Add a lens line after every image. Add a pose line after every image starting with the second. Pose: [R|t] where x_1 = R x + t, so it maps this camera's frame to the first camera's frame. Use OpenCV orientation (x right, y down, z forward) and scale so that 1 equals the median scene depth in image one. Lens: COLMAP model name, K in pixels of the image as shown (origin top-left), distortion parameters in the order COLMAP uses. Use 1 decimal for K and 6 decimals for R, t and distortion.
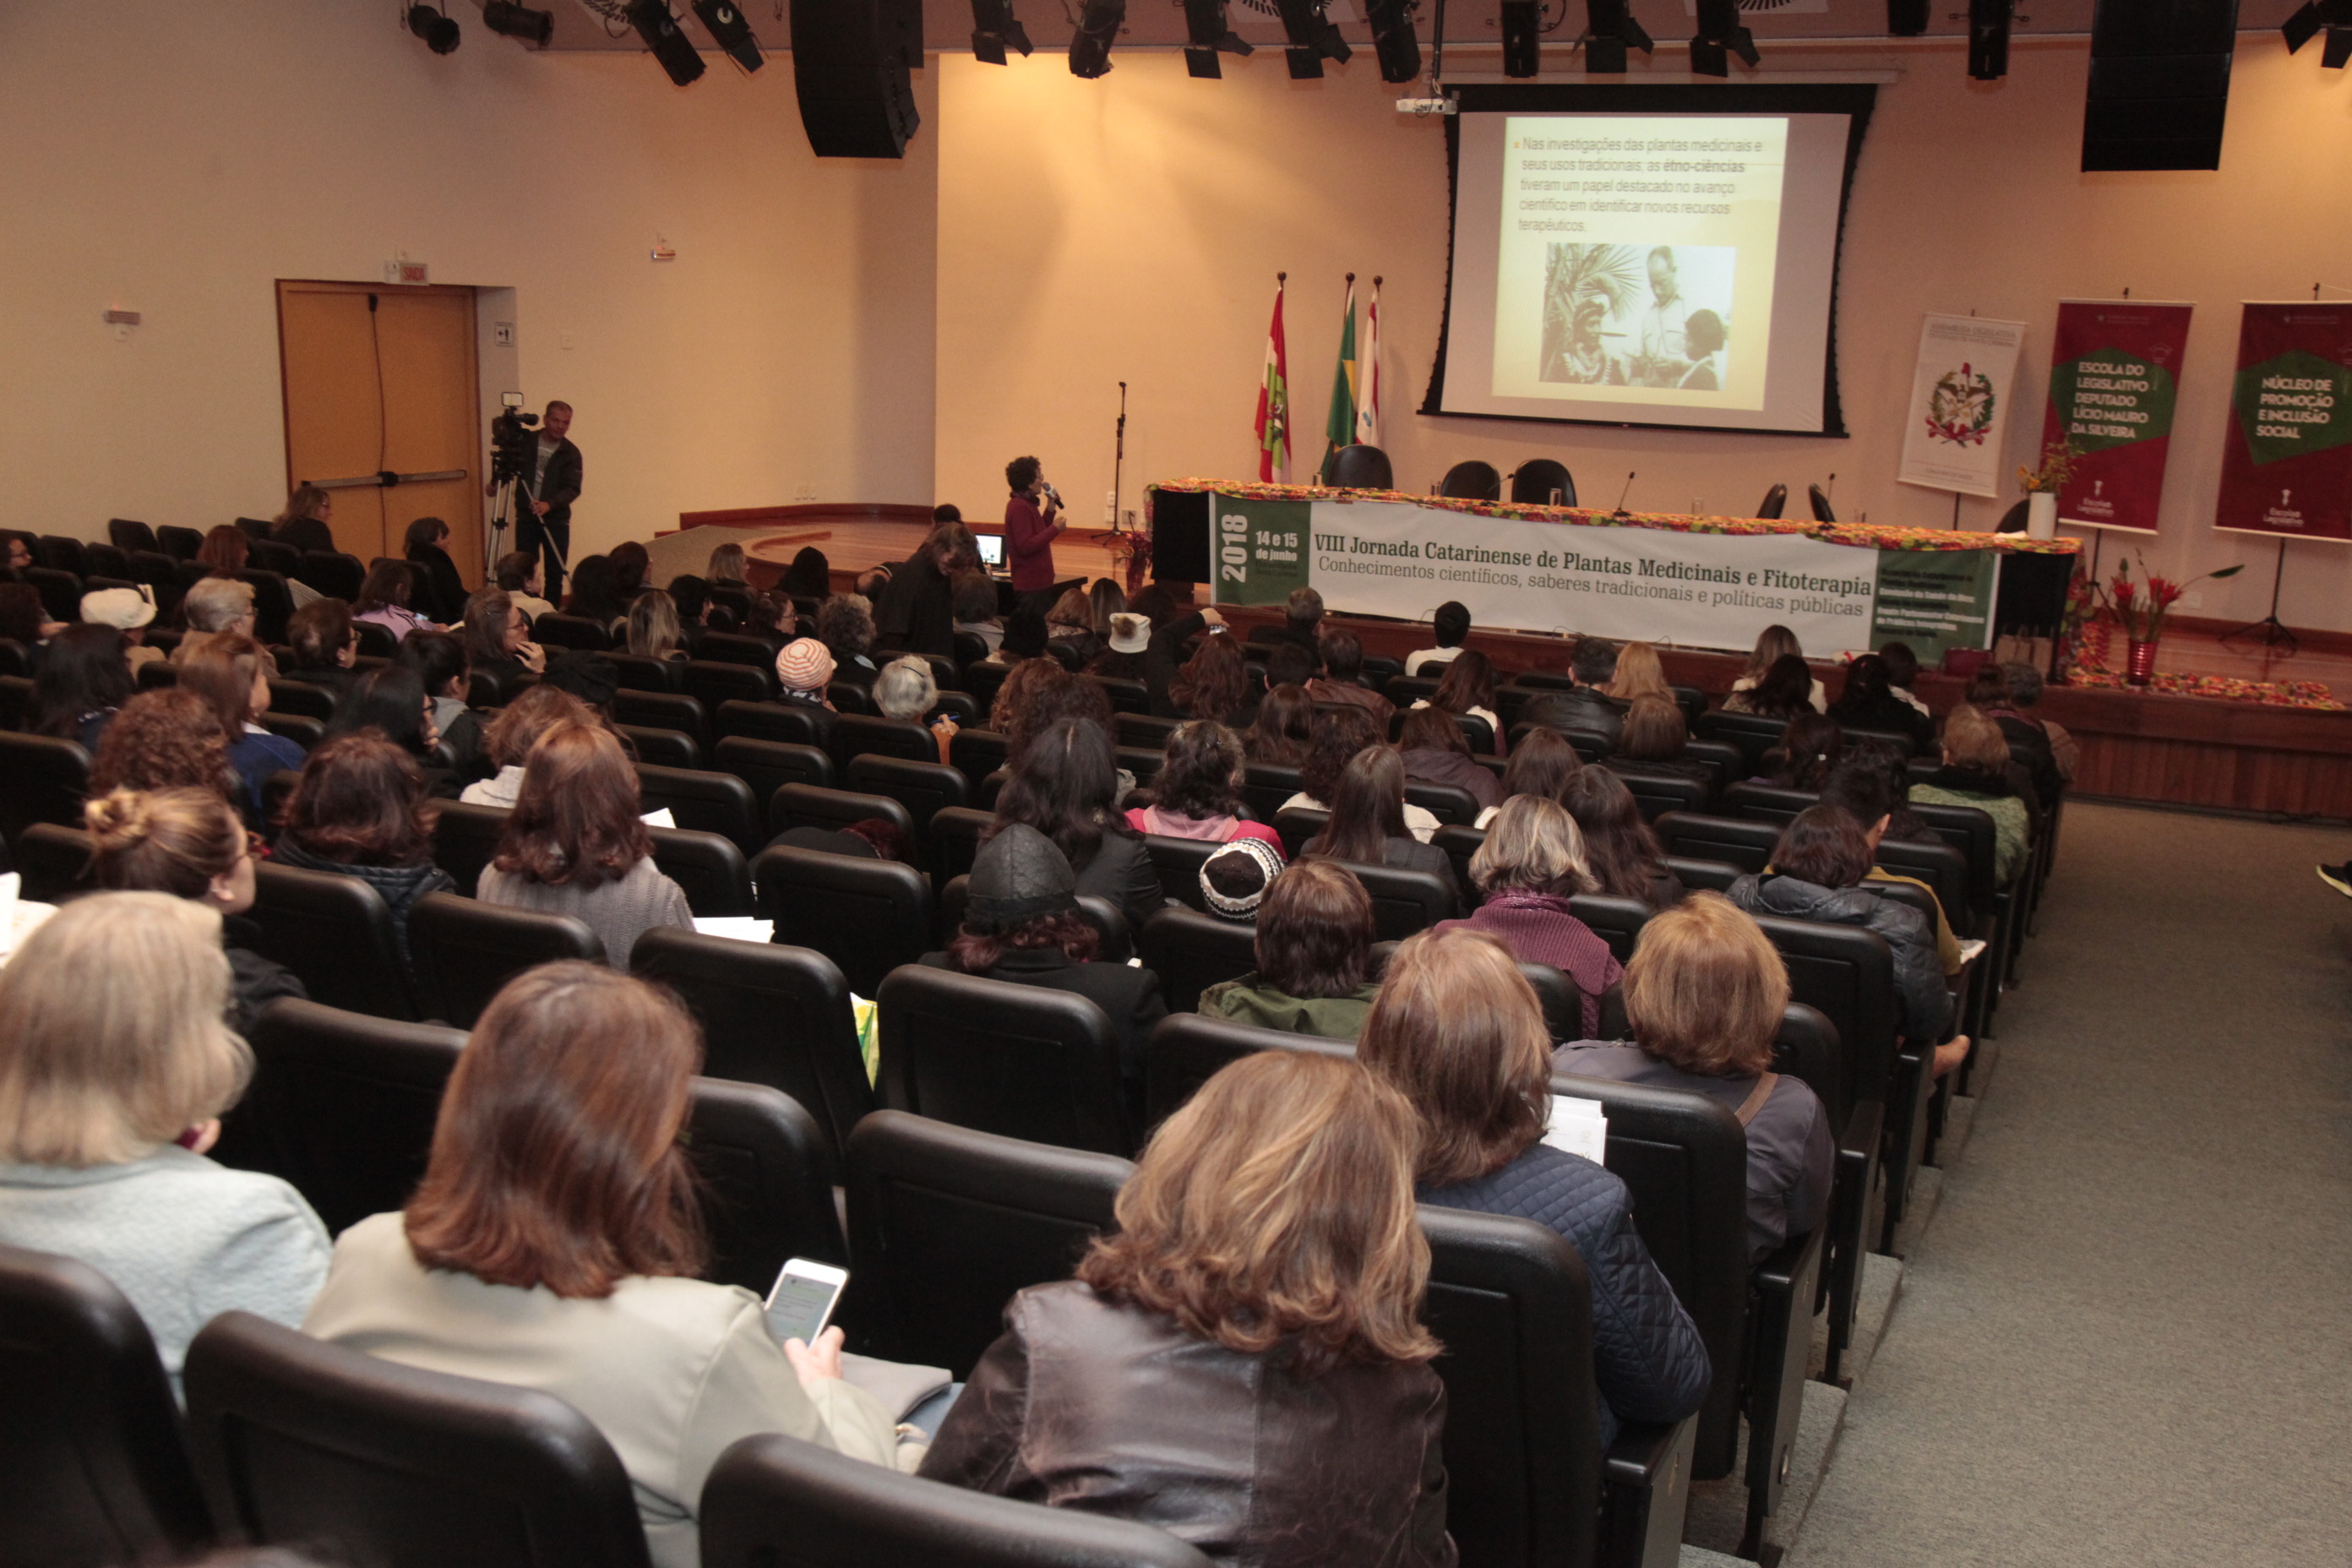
lens RADIAL K [[2173.7, 0, 1176.0], [0, 2173.7, 784.0], [0, 0, 1]] dist [0.004946, 0.005648]
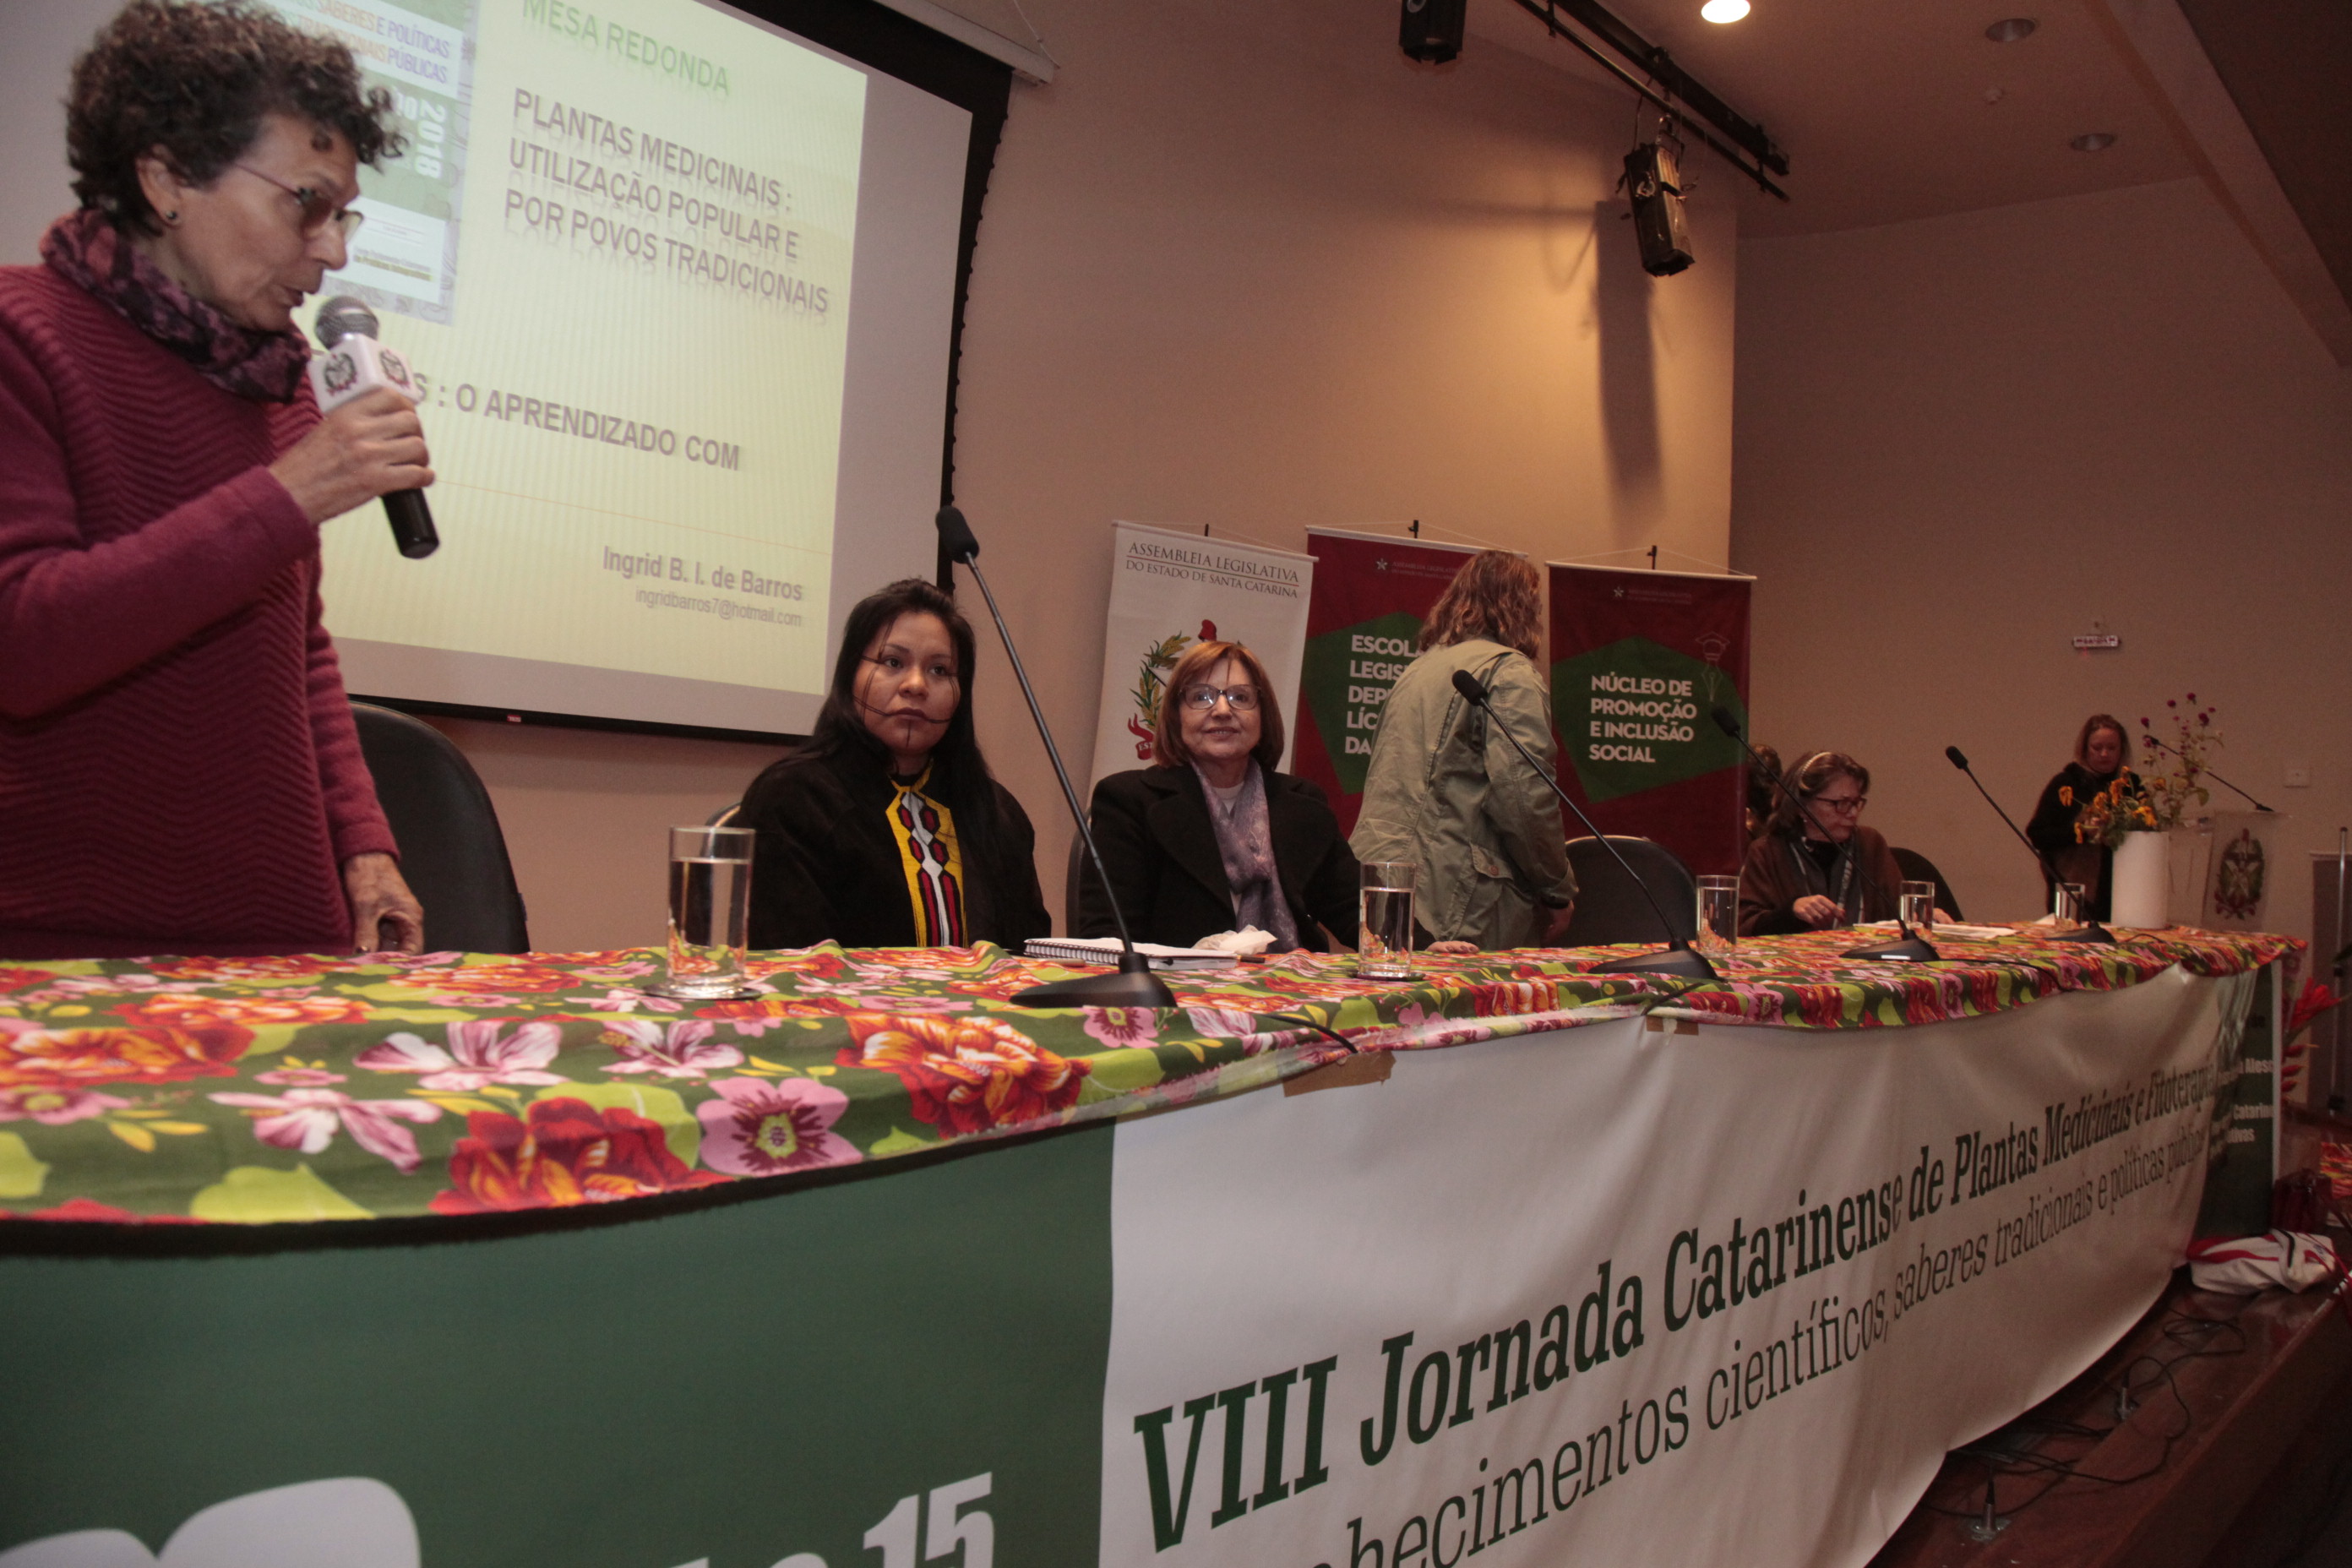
lens RADIAL K [[1595.1, 0, 1176.0], [0, 1595.1, 784.0], [0, 0, 1]] dist [-0.096618, -0.000053]
pose [[0.340582, 0.015003, 0.940095, -0.005958], [0.161636, 0.984052, -0.074263, -0.138596], [-0.926217, 0.177246, 0.332726, 0.968768]]
